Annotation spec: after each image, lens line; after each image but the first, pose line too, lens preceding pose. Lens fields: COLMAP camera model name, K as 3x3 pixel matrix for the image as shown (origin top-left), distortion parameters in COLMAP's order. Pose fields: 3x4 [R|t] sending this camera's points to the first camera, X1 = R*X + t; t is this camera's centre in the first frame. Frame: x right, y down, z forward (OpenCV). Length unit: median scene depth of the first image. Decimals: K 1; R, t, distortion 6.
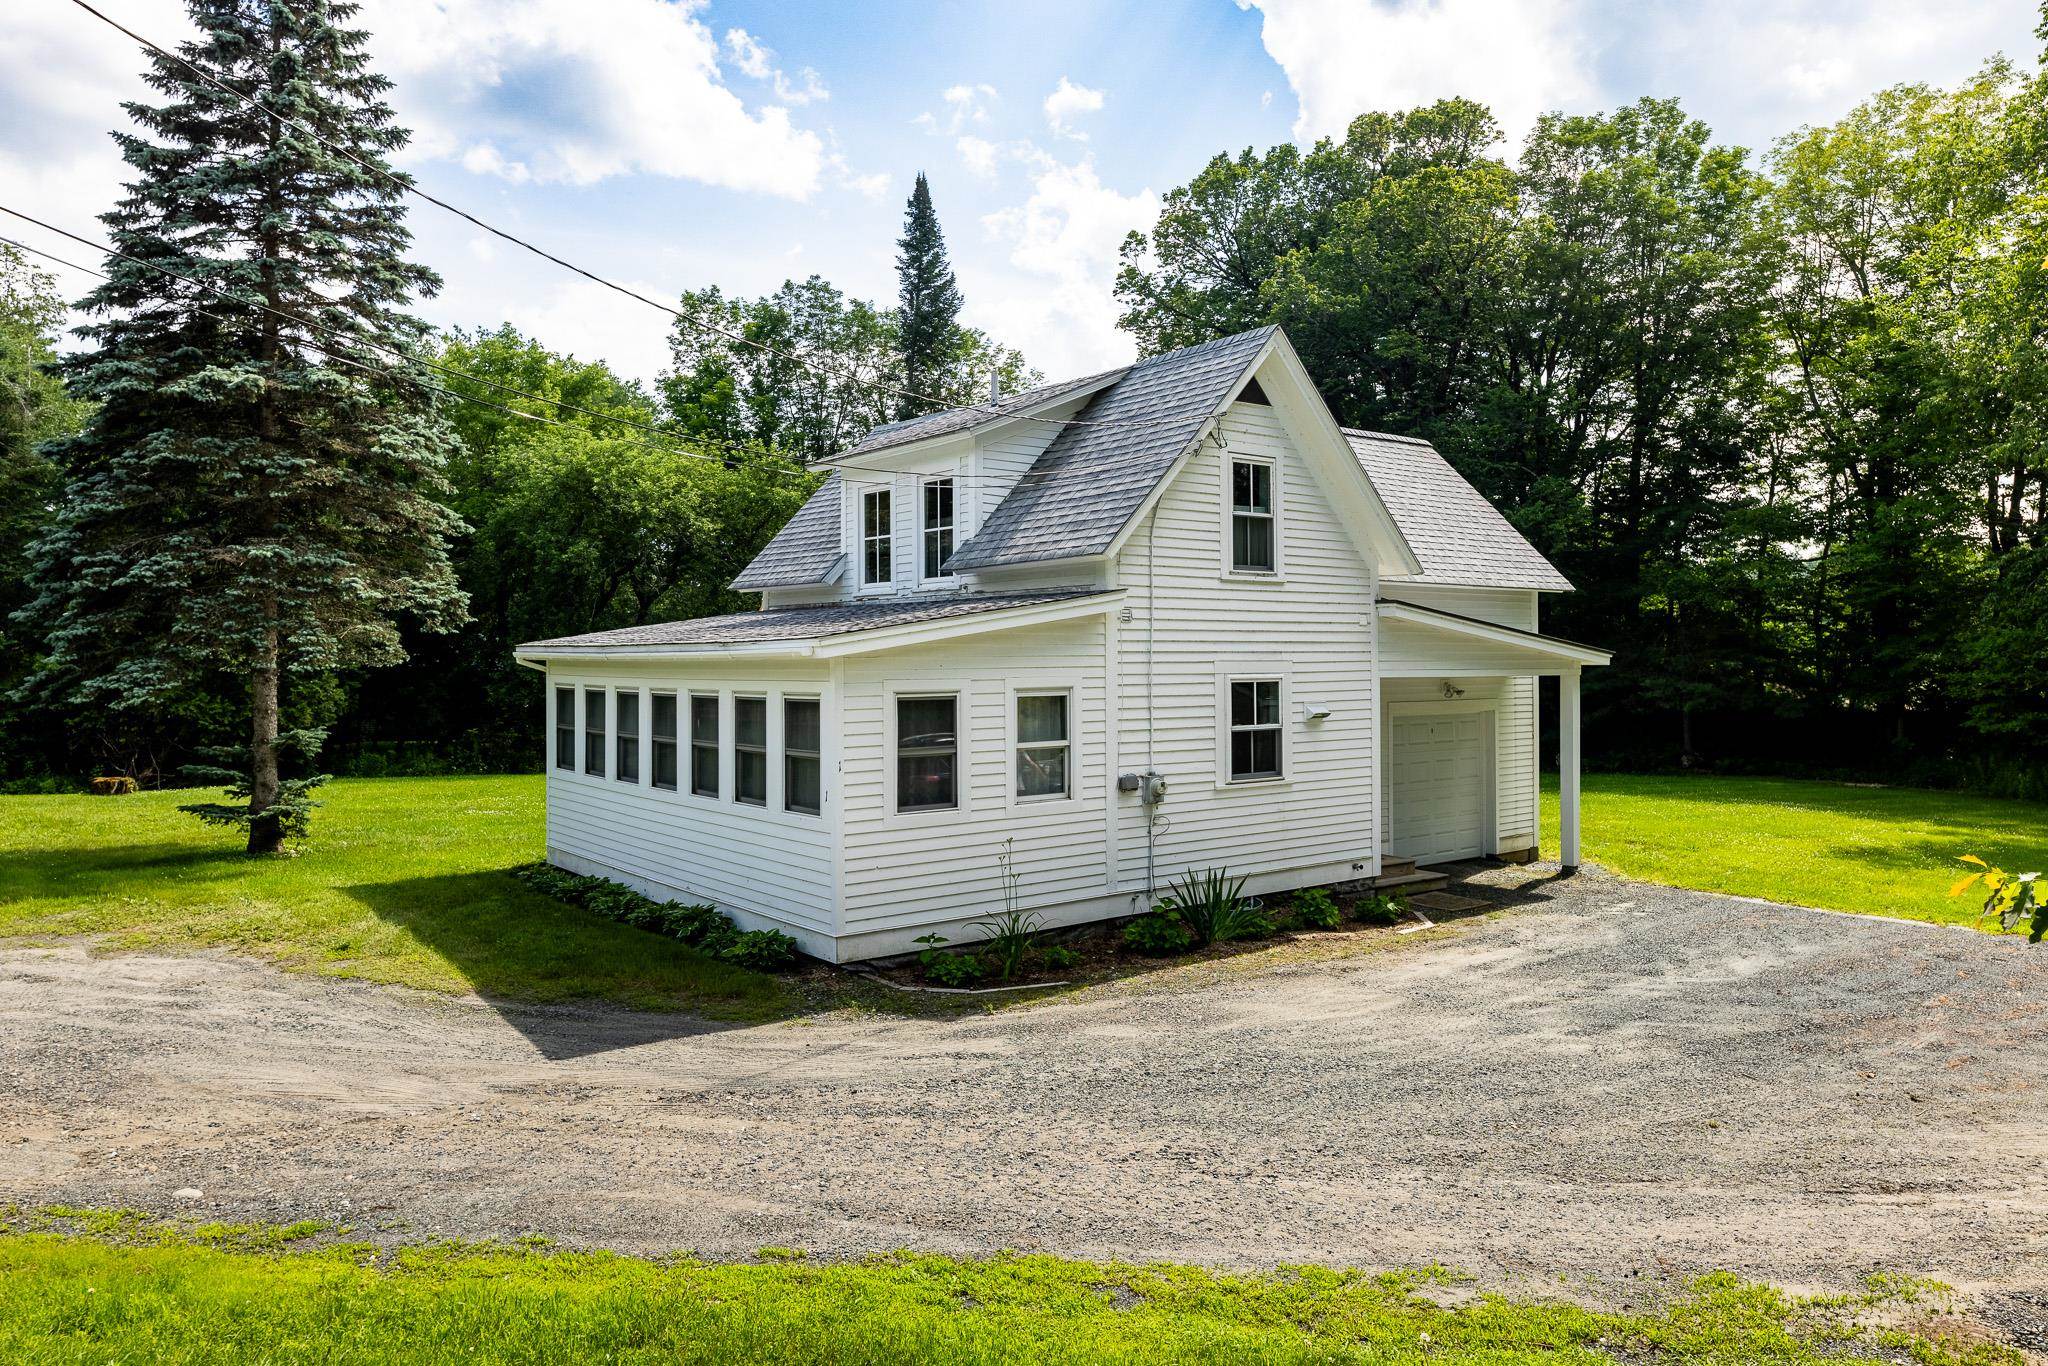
lens RADIAL K [[1294.9, 0, 1027.0], [0, 1294.9, 666.1], [0, 0, 1]] dist [0.009111, 0.006185]
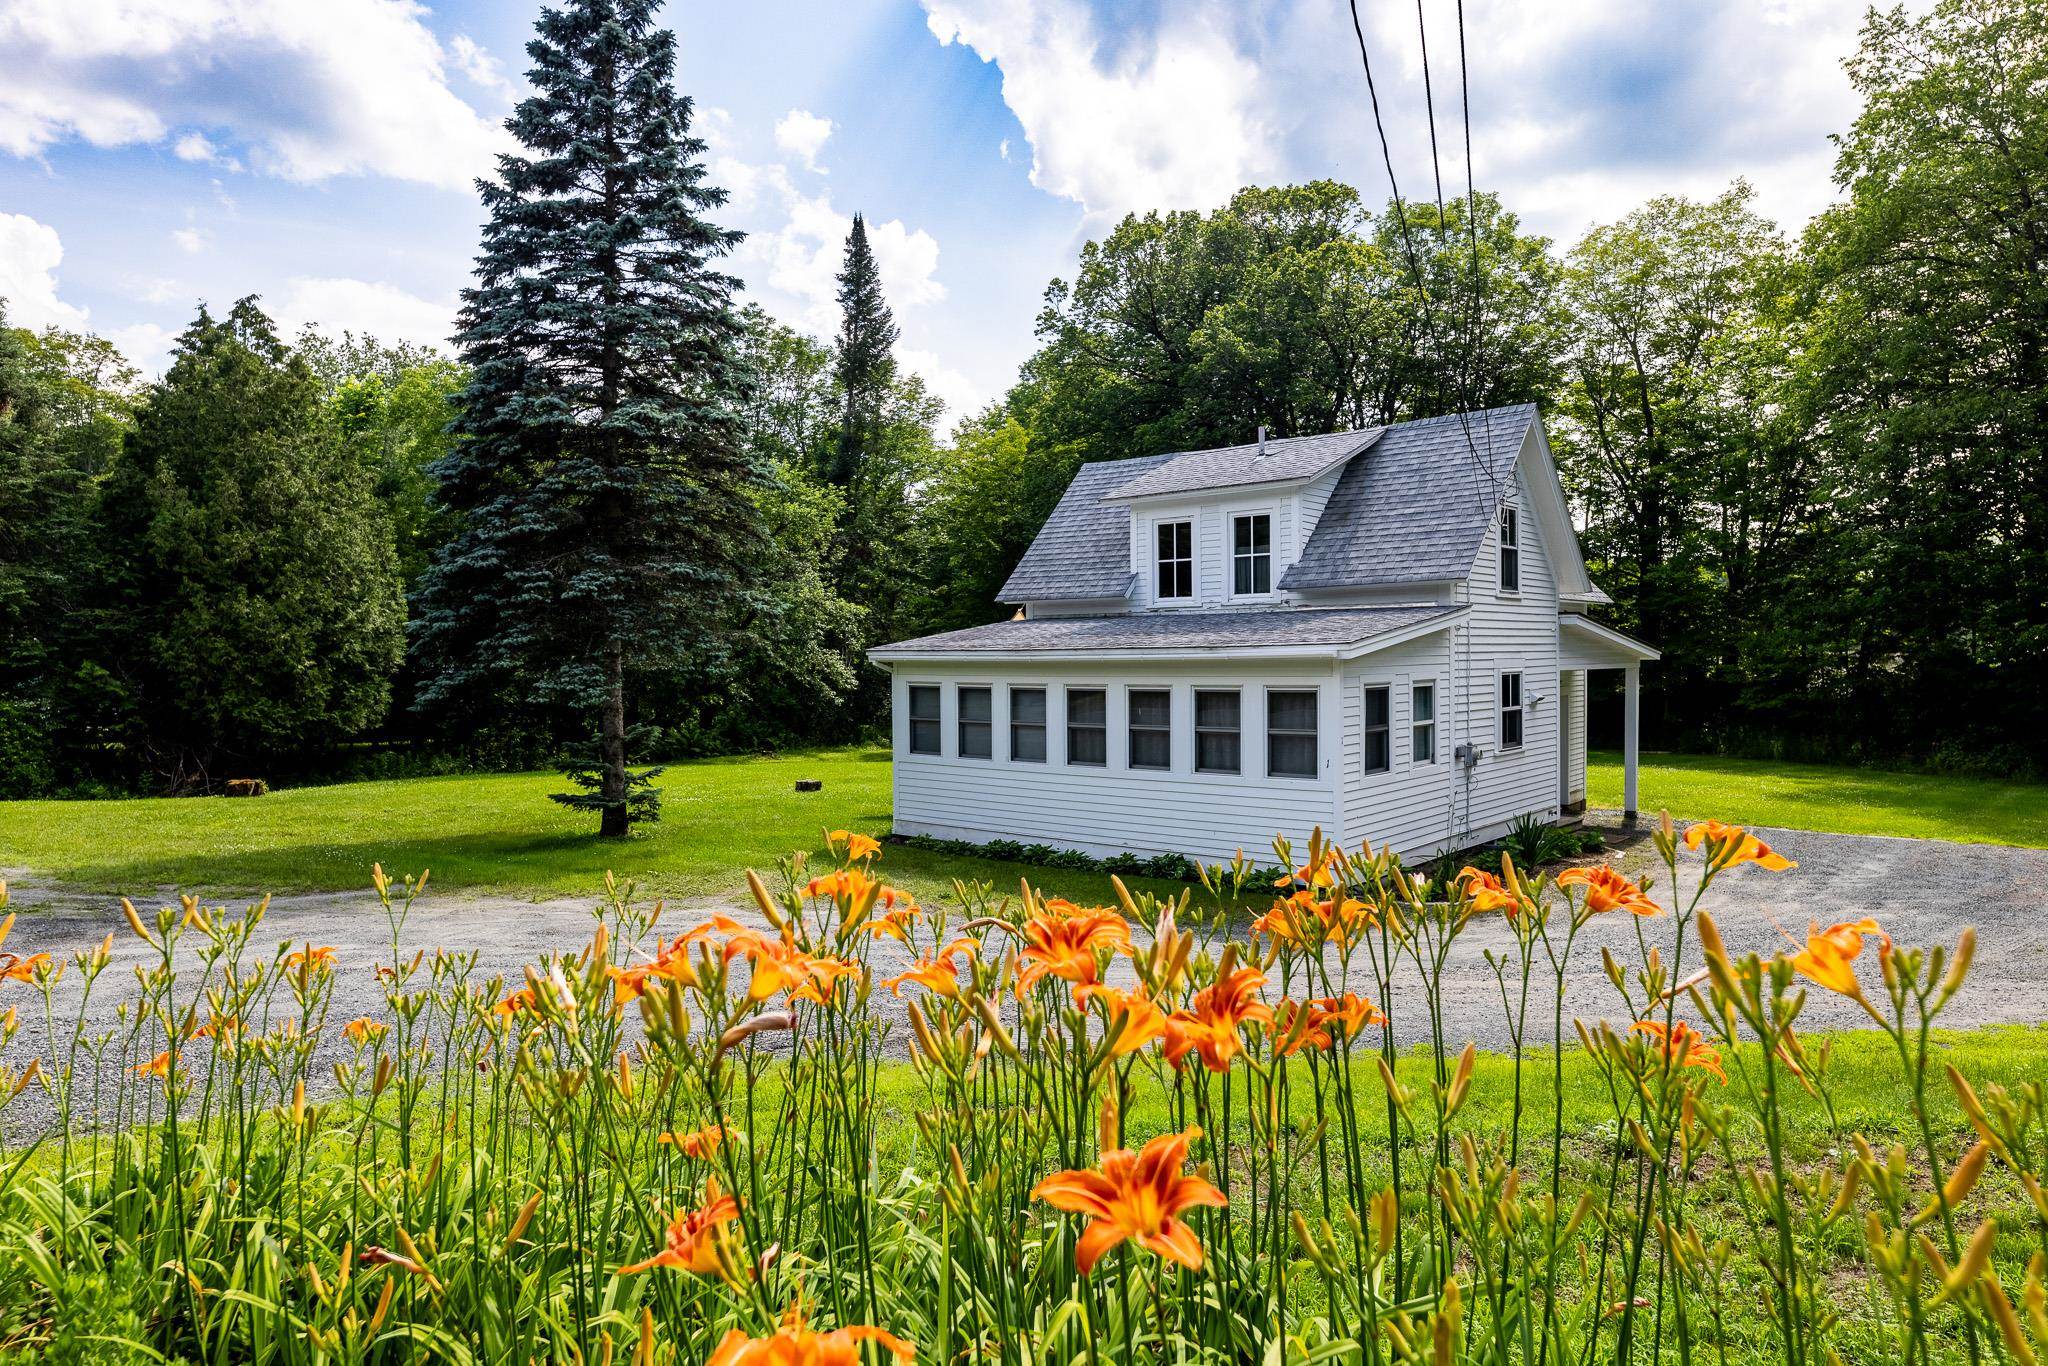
lens RADIAL K [[1200.5, 0, 1018.6], [0, 1200.5, 692.0], [0, 0, 1]] dist [0.018871, 0.000955]
pose [[0.981256, -0.012416, 0.192310, -0.428686], [0.008067, 0.999694, 0.023379, -0.001770], [-0.192541, -0.021389, 0.981056, -0.079815]]
